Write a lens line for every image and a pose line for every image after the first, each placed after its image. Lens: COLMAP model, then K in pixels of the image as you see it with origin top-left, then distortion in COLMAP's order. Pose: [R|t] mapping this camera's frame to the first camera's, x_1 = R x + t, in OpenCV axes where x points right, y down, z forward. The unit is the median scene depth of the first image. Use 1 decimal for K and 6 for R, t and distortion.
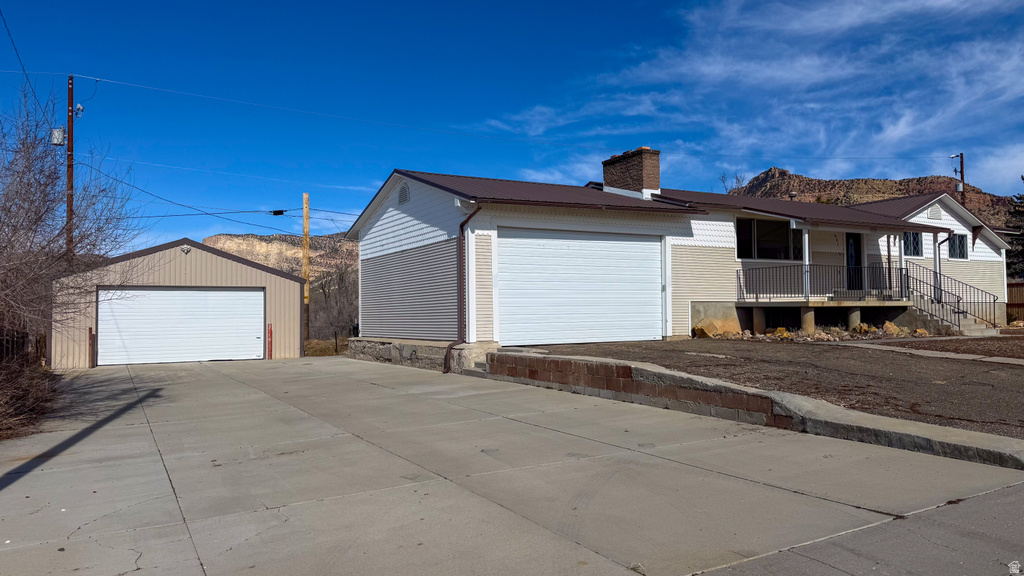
lens RADIAL K [[742.7, 0, 512.0], [0, 742.7, 288.0], [0, 0, 1]] dist [0.036178, -0.006246]
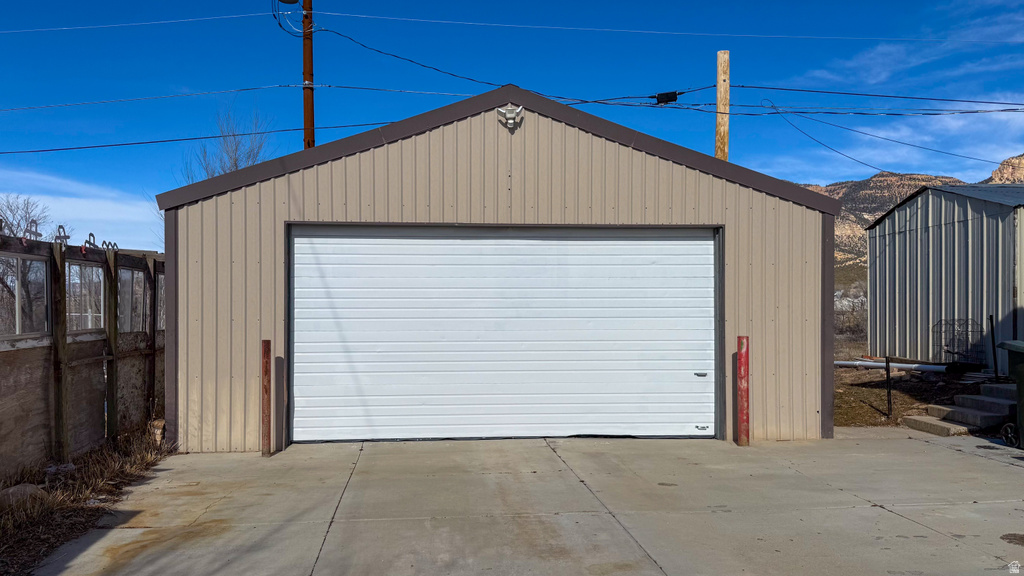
lens RADIAL K [[742.7, 0, 512.0], [0, 742.7, 288.0], [0, 0, 1]] dist [0.036178, -0.006246]
pose [[0.933263, 0.003246, -0.359178, -0.045873], [0.002590, 0.999872, 0.015765, 0.003231], [0.359184, -0.015643, 0.933136, 0.099691]]
